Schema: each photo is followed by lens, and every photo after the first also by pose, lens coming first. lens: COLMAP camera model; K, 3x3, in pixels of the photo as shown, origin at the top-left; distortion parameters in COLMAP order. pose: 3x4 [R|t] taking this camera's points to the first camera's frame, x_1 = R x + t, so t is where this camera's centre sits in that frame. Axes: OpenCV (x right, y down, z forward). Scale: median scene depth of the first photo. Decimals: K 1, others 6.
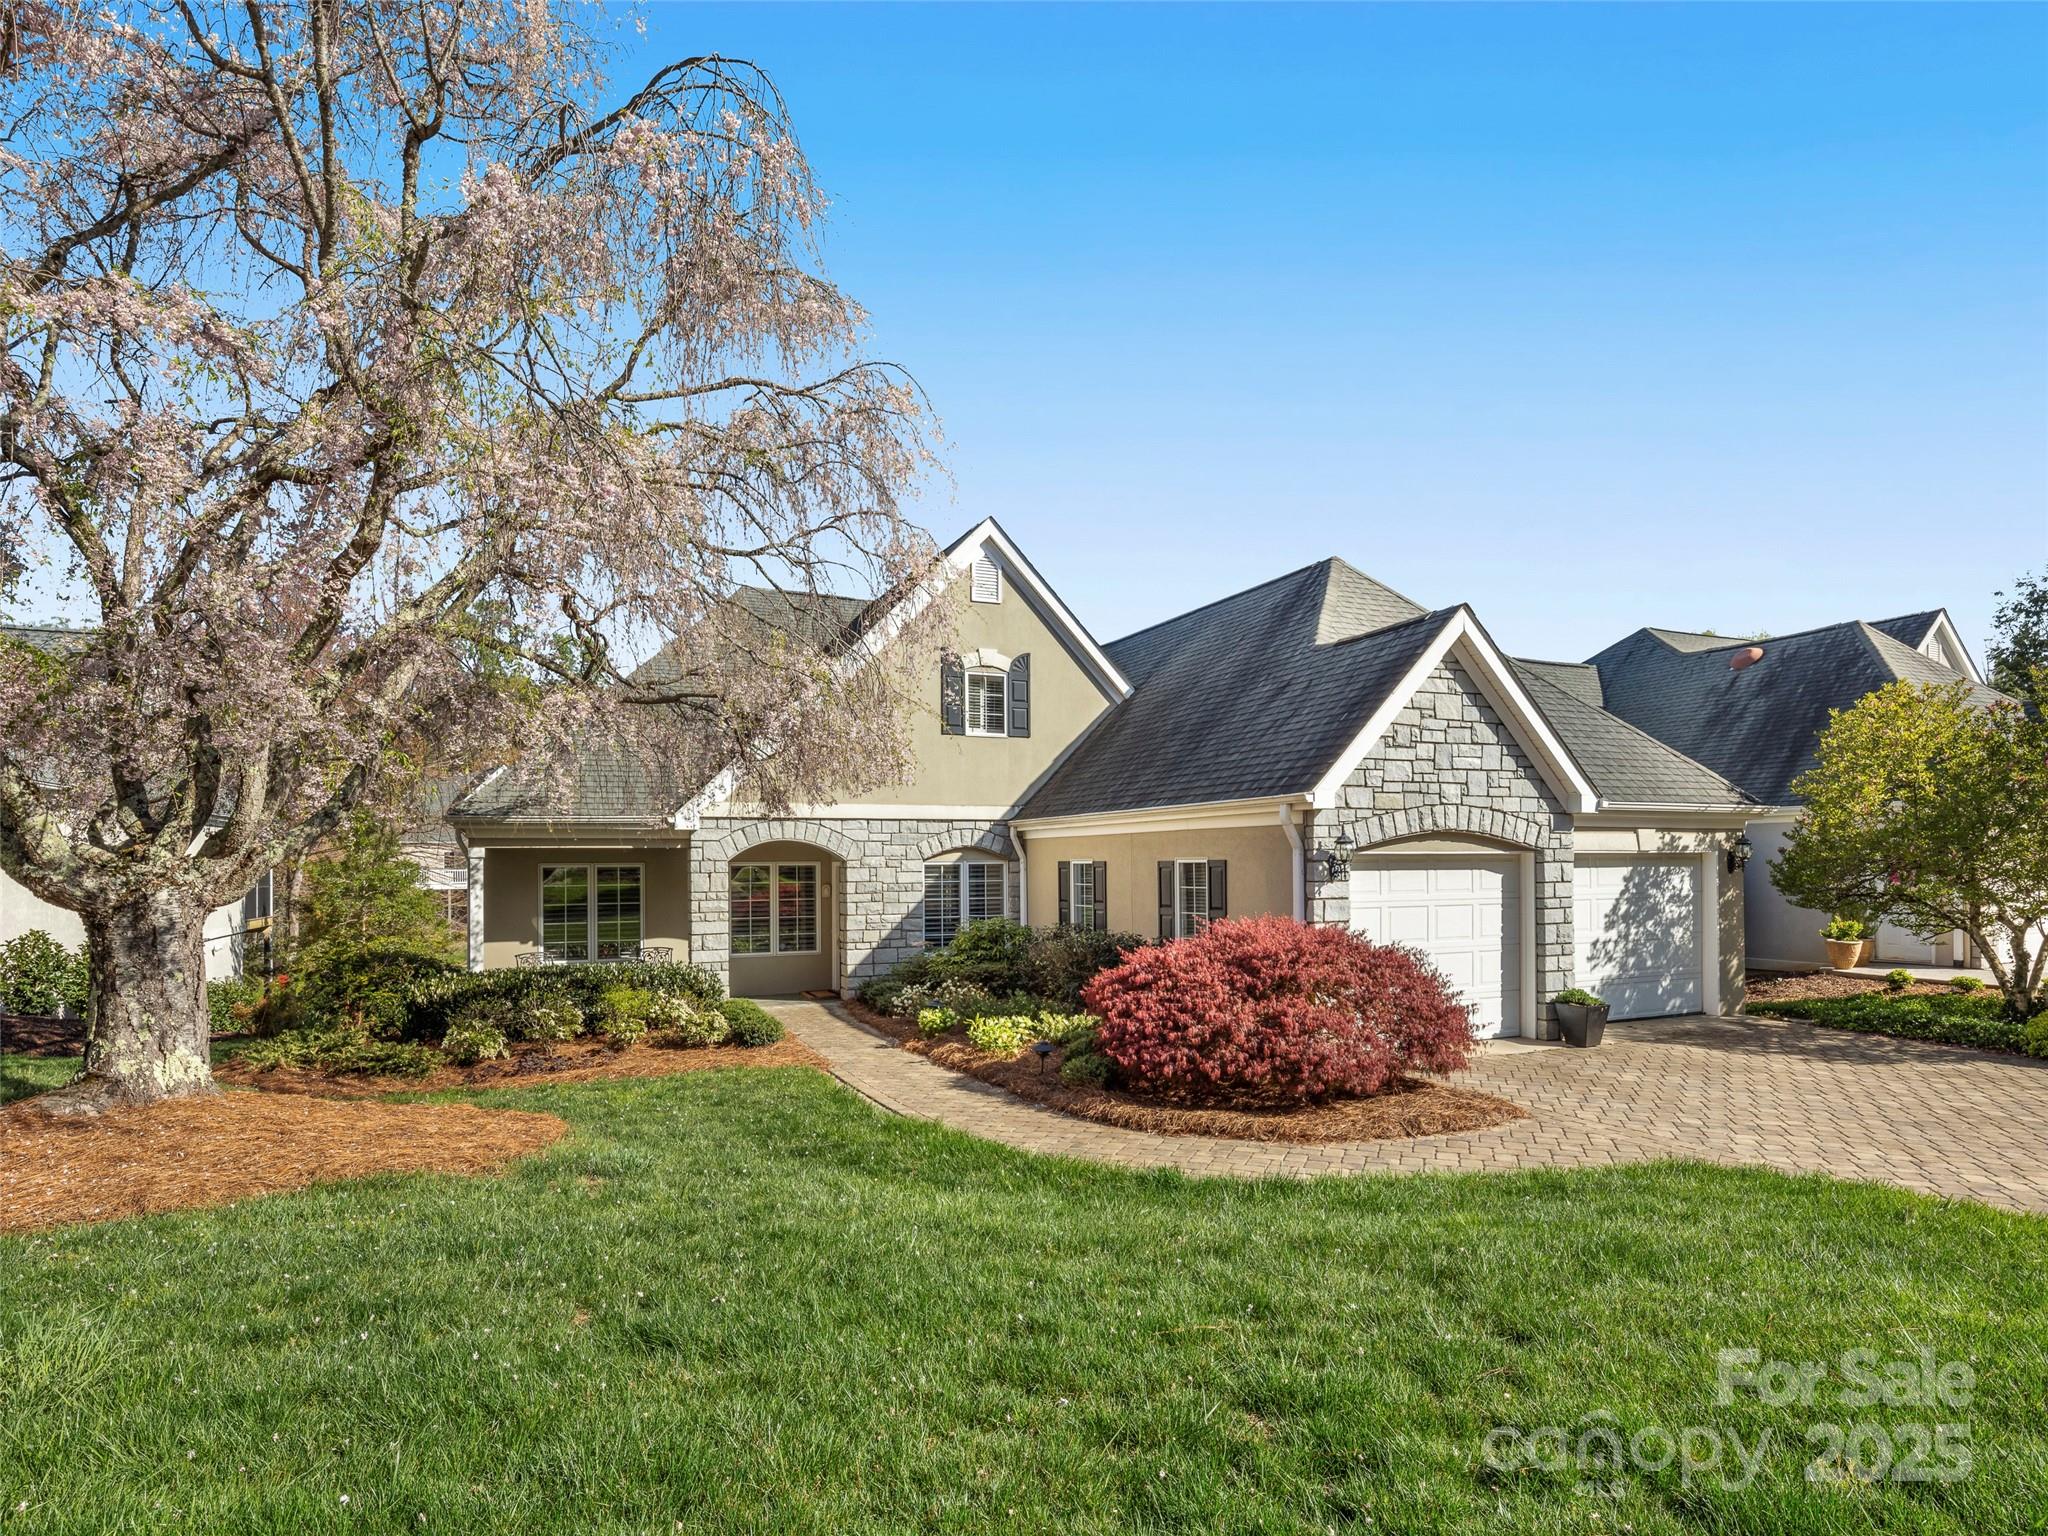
lens RADIAL K [[1125.6, 0, 1045.7], [0, 1125.6, 731.1], [0, 0, 1]] dist [-0.000078, 0.000039]
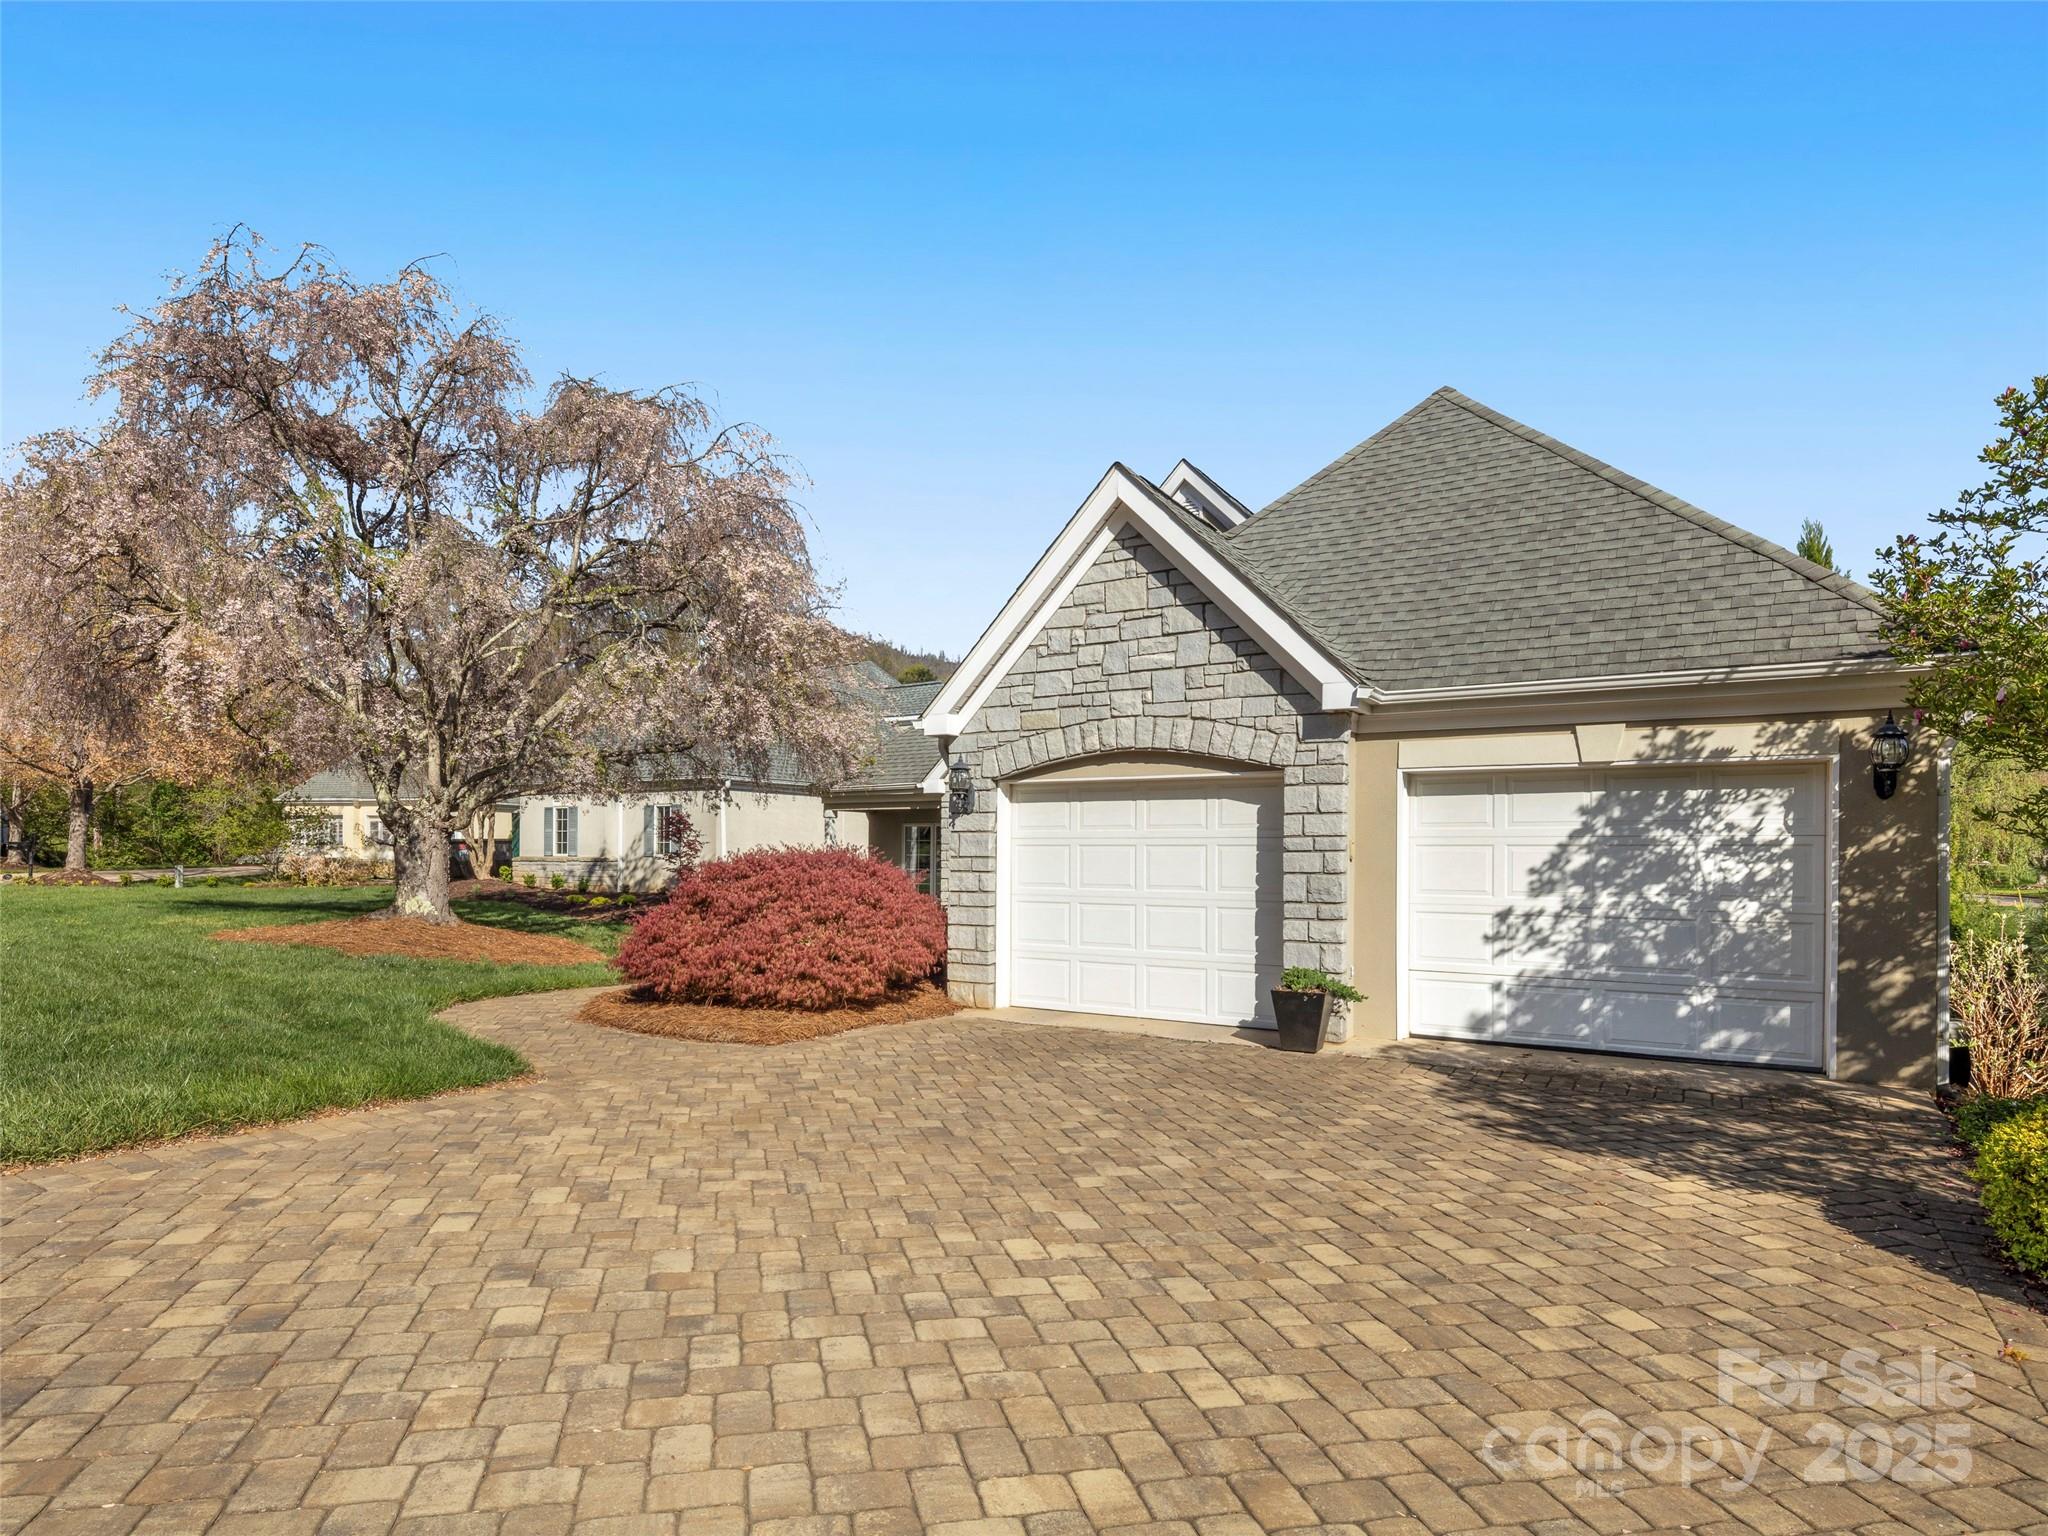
lens RADIAL K [[1125.6, 0, 1045.7], [0, 1125.6, 731.1], [0, 0, 1]] dist [-0.000078, 0.000039]
pose [[0.550609, -0.079729, -0.830947, 0.830549], [0.089462, 0.995331, -0.036221, 0.083202], [0.829956, -0.054395, 0.555171, 0.427562]]
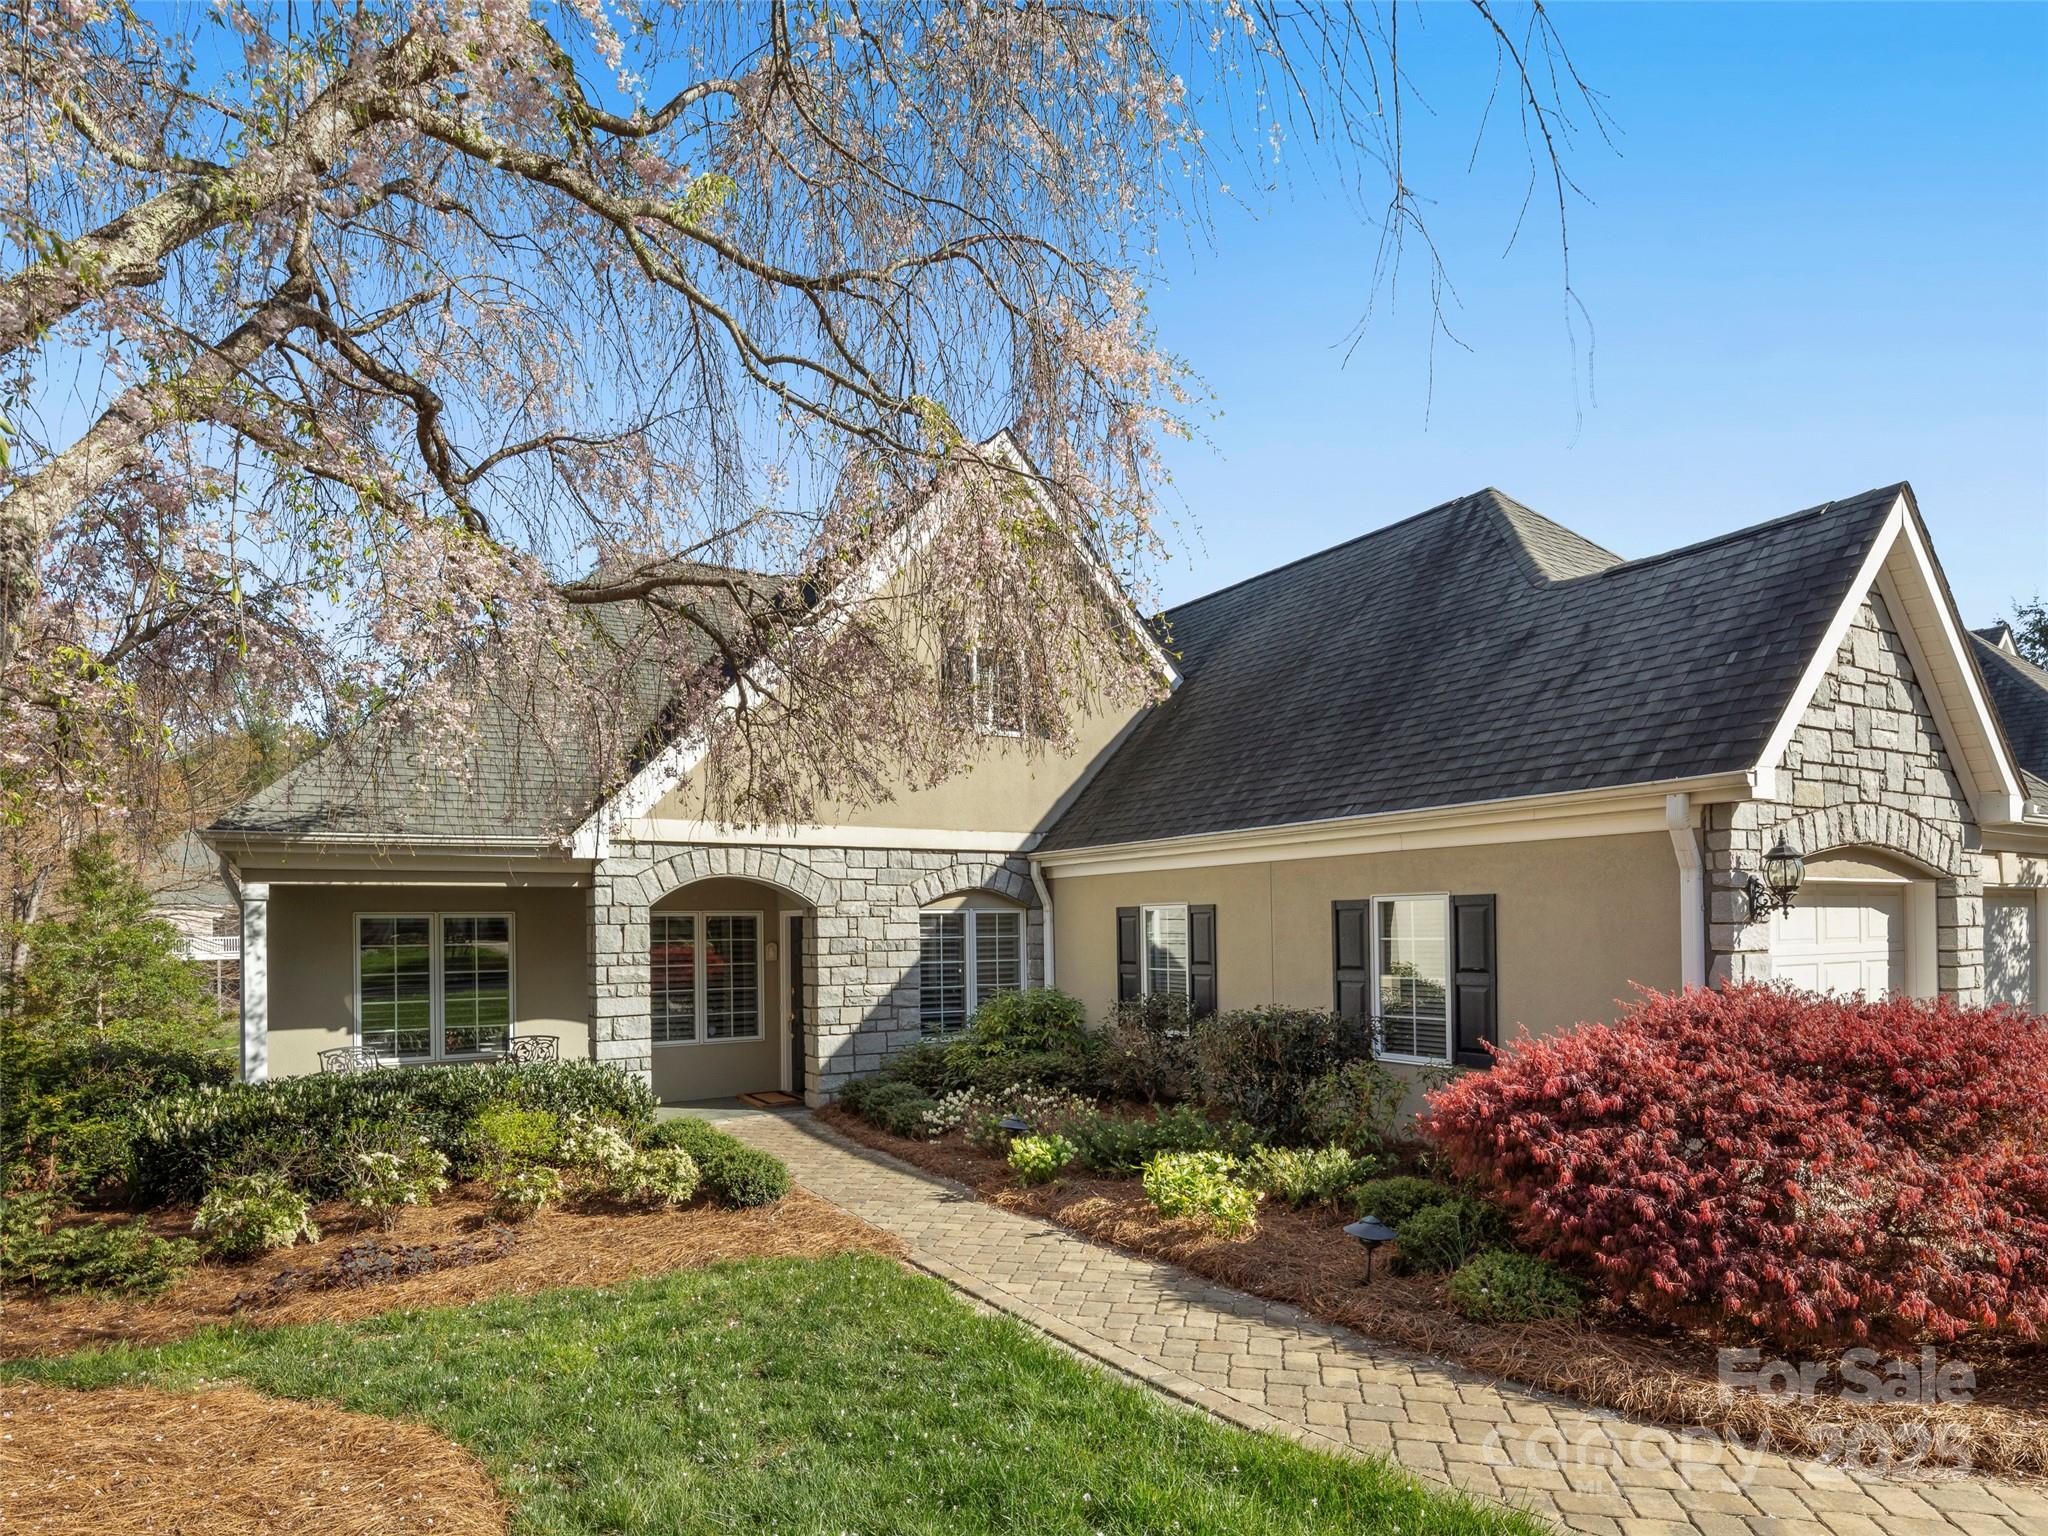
lens RADIAL K [[1154.2, 0, 963.4], [0, 1154.2, 813.8], [0, 0, 1]] dist [0.002486, -0.000903]
pose [[0.996364, 0.003663, 0.085119, -0.170402], [-0.005115, 0.999845, 0.016845, 0.052596], [-0.085044, -0.017219, 0.996228, 0.331956]]
